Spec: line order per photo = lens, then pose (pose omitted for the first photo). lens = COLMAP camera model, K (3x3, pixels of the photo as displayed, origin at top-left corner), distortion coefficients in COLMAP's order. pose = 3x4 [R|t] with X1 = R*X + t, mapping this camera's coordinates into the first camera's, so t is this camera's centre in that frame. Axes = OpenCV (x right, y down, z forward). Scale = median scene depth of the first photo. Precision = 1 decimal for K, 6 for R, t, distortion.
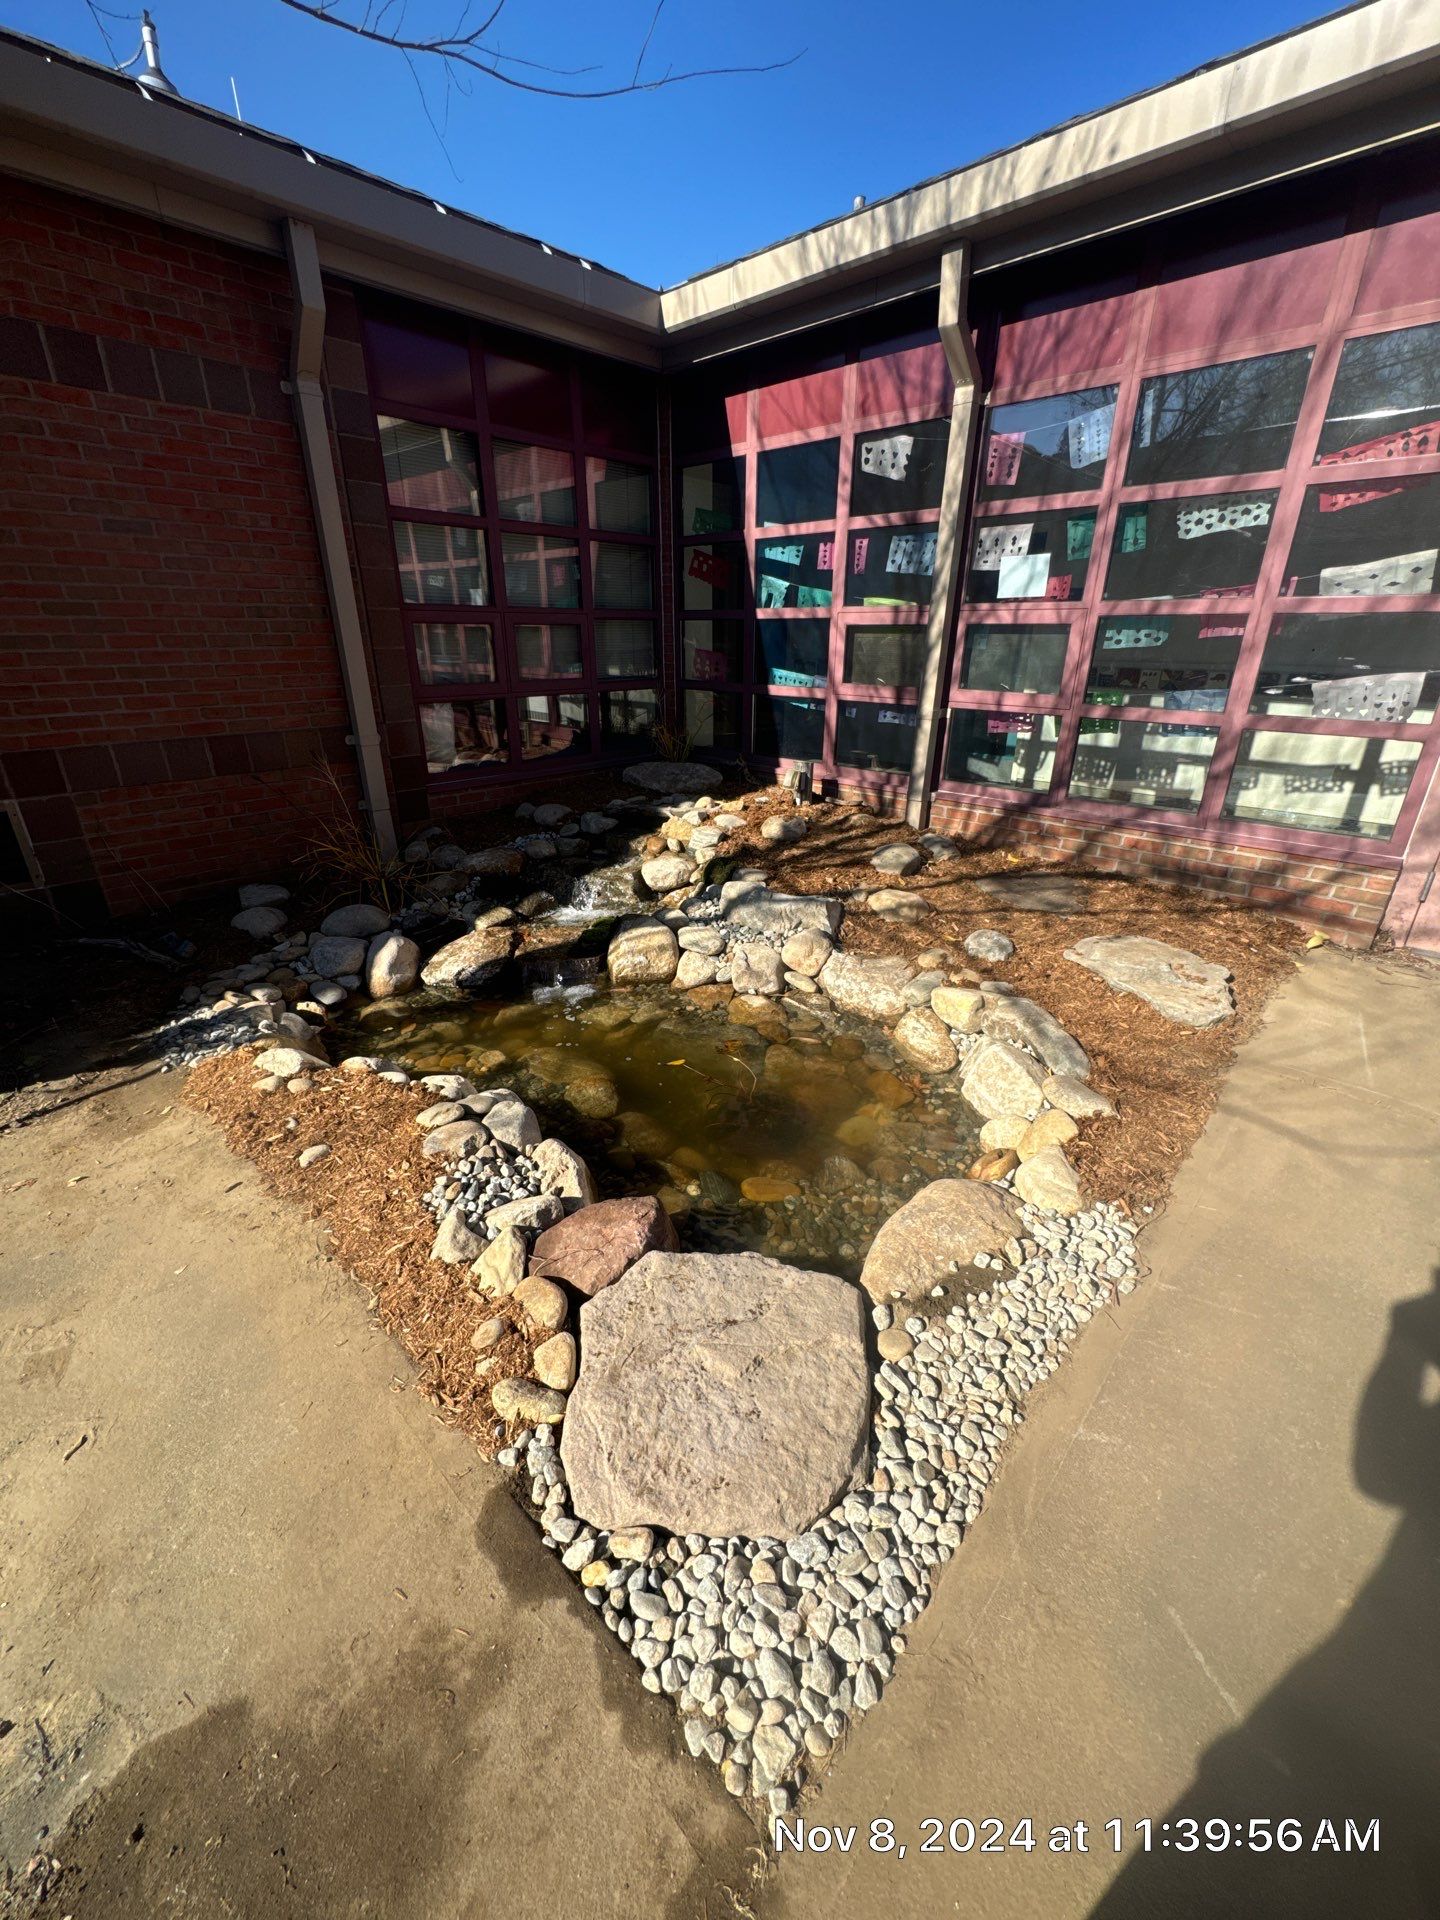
lens RADIAL K [[761.5, 0, 721.9], [0, 761.5, 962.4], [0, 0, 1]] dist [-0.004695, 0.000366]
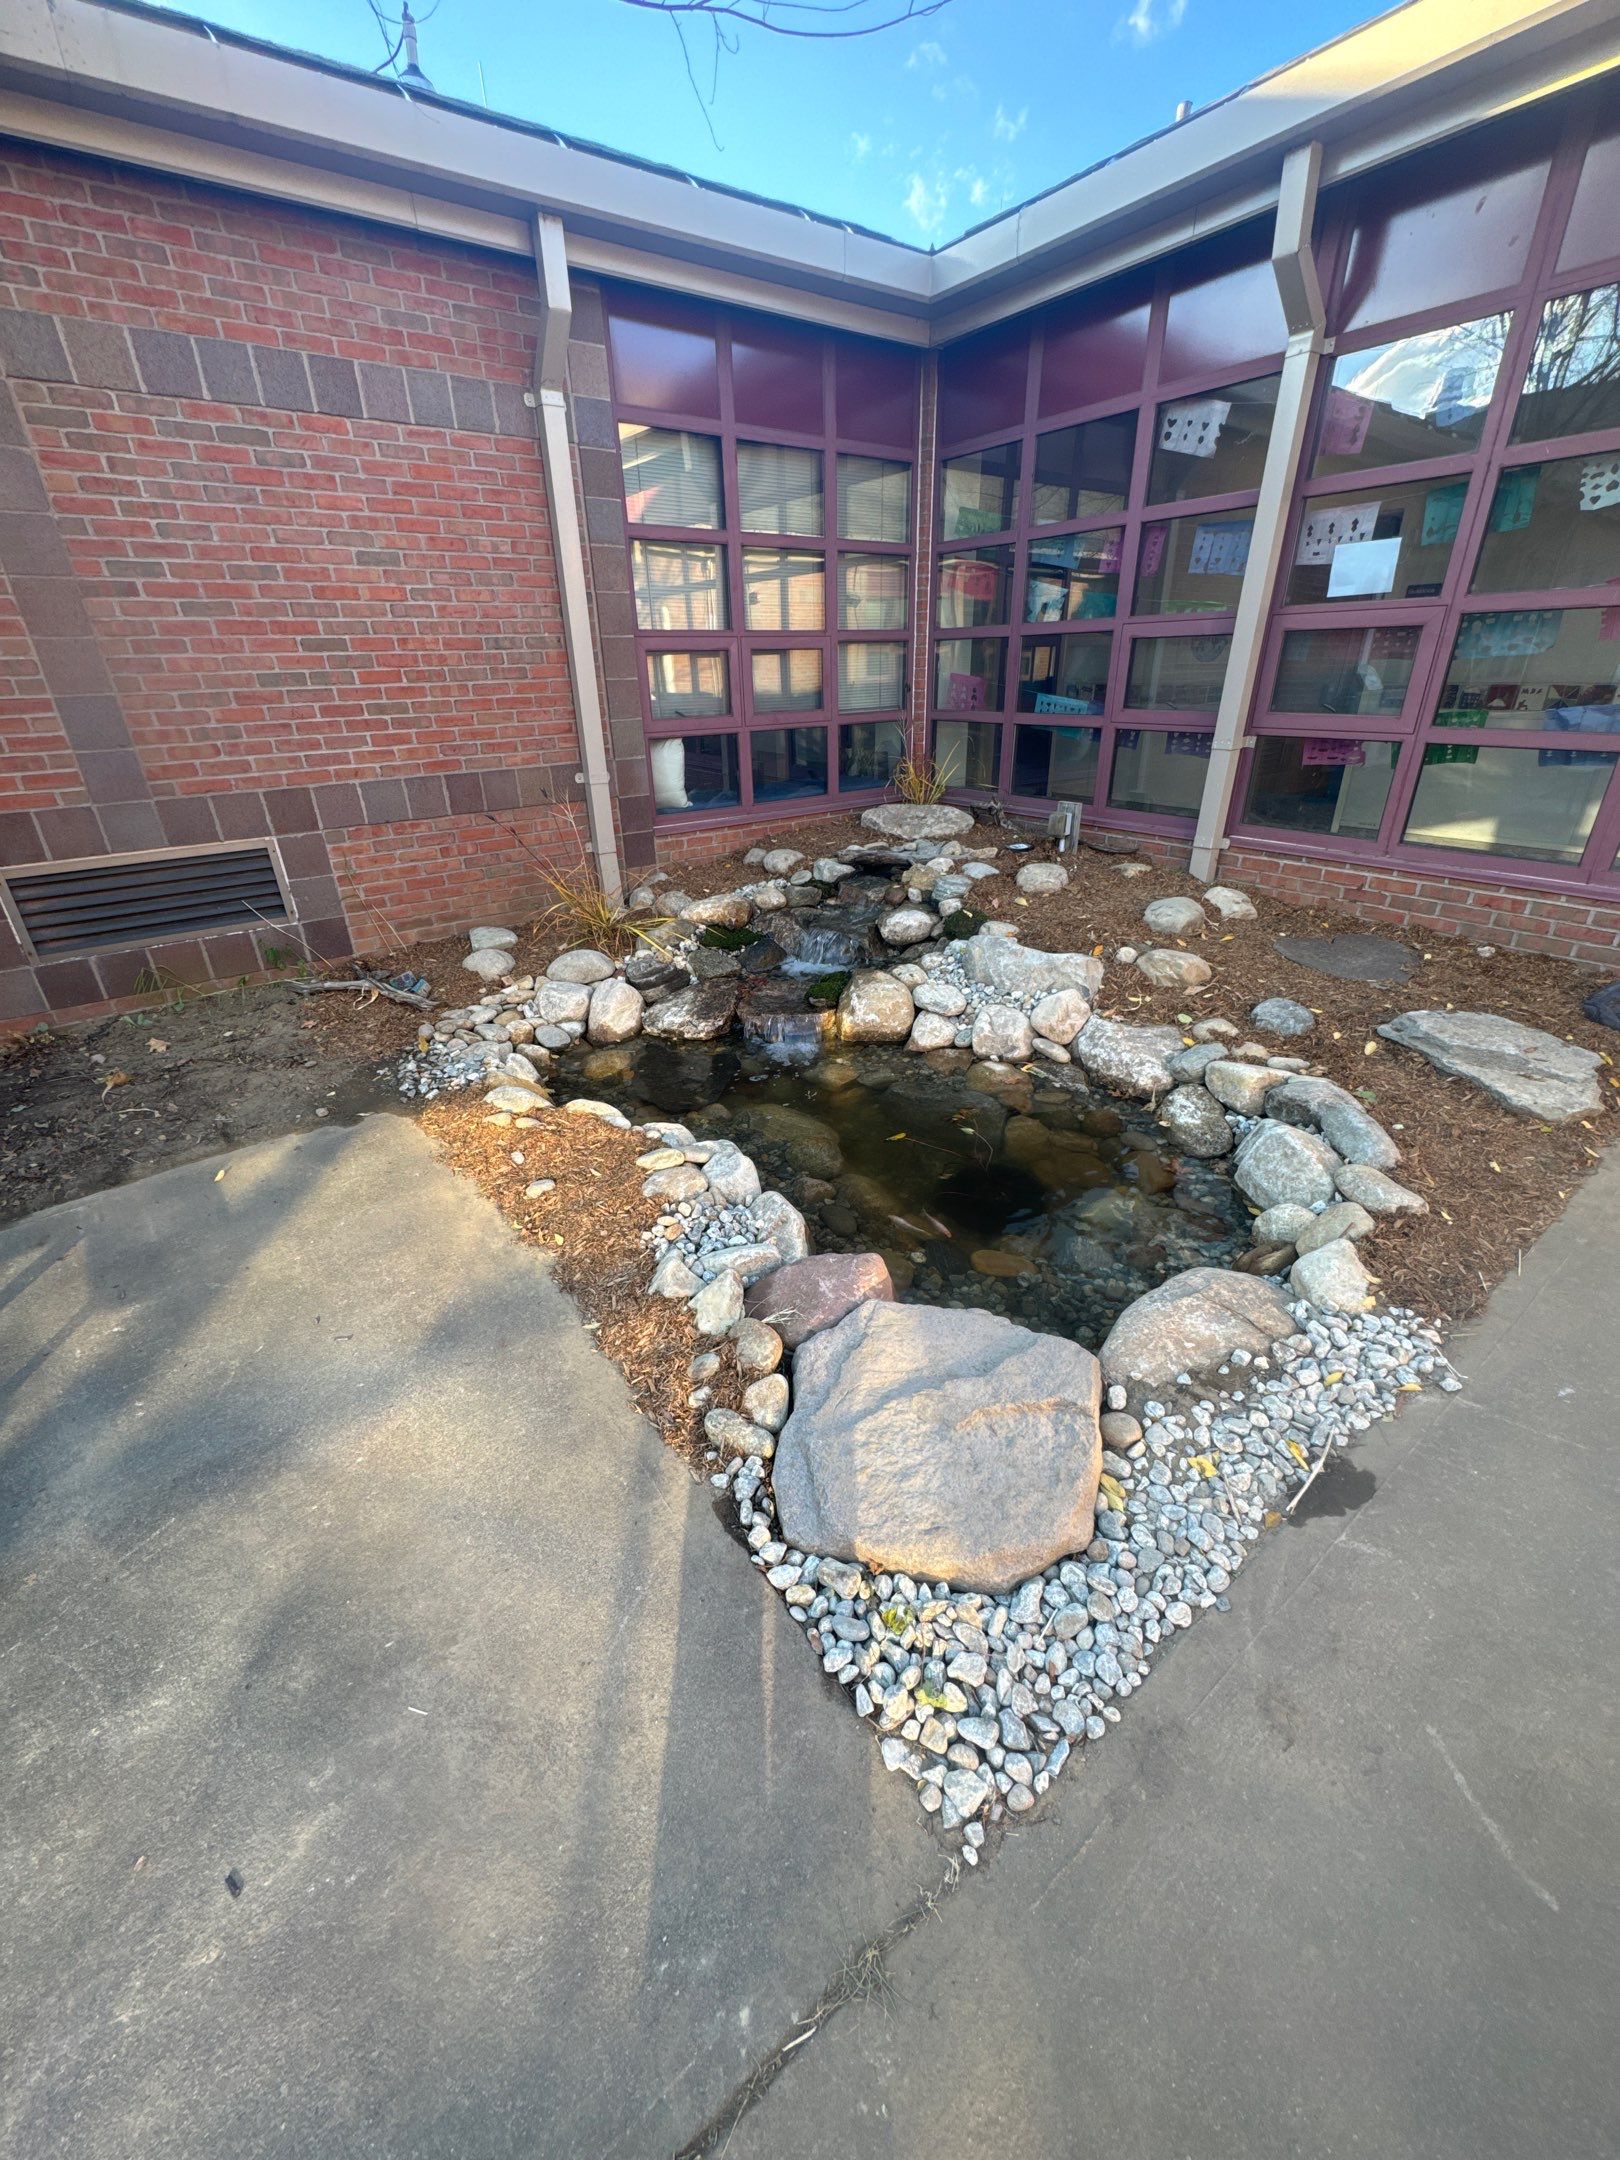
lens RADIAL K [[856.6, 0, 812.0], [0, 856.6, 1082.2], [0, 0, 1]] dist [-0.004695, 0.000366]
pose [[0.984131, 0.053445, -0.169205, -0.000218], [-0.045428, 0.997670, 0.050905, 0.024682], [0.171531, -0.042411, 0.984265, -0.029142]]
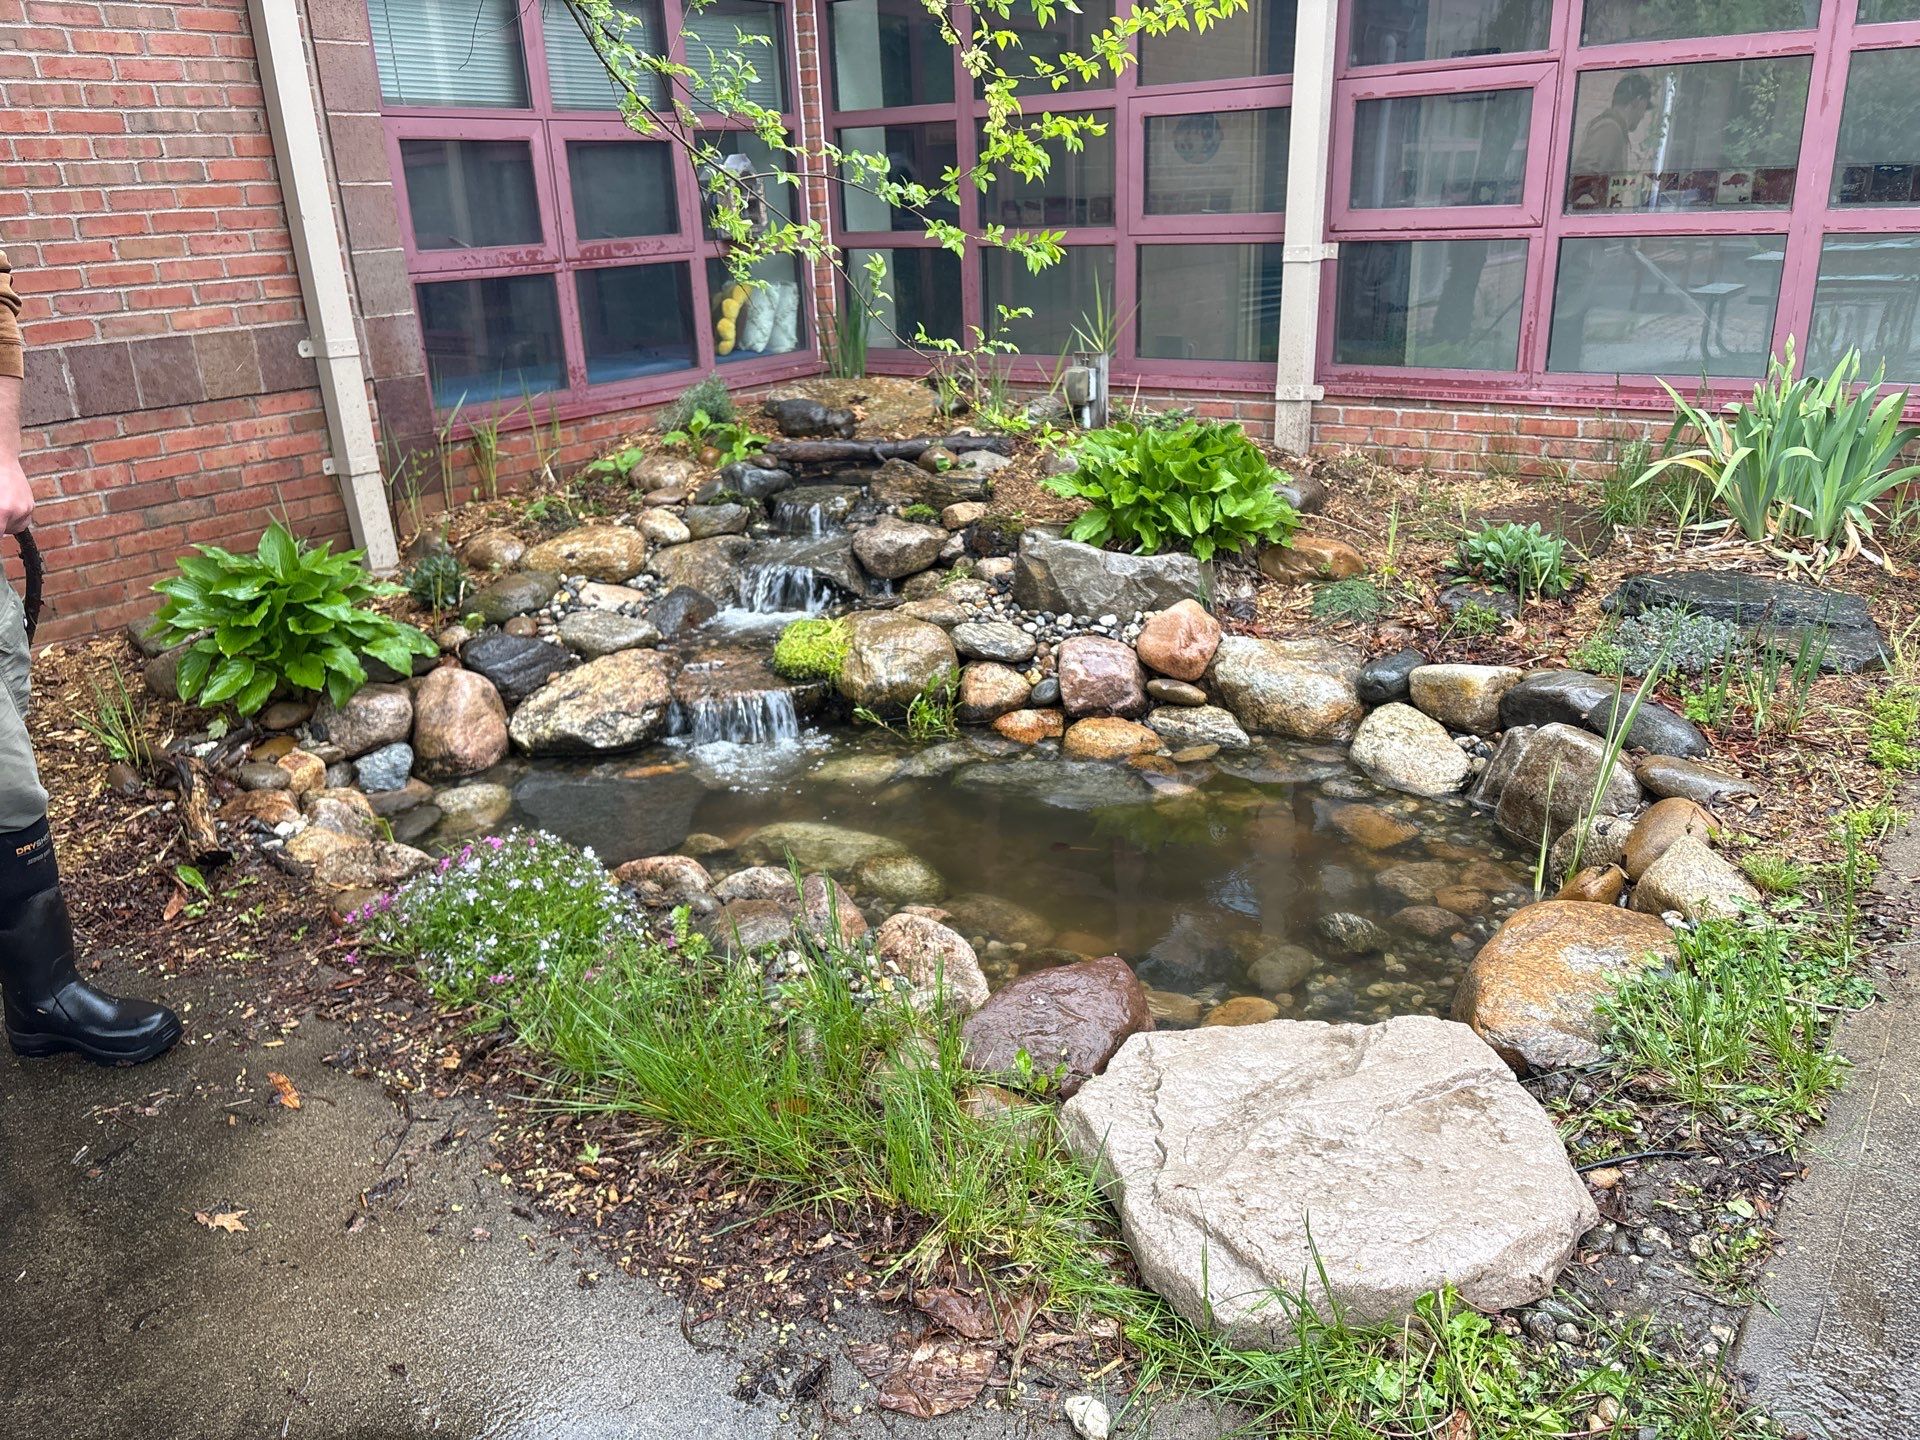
lens RADIAL K [[1460.1, 0, 957.3], [0, 1460.1, 713.8], [0, 0, 1]] dist [0.035235, -0.032132]
pose [[0.991047, -0.083944, 0.103822, -0.184743], [0.090362, 0.994176, -0.058729, 0.094498], [-0.098288, 0.067585, 0.992860, -0.113318]]
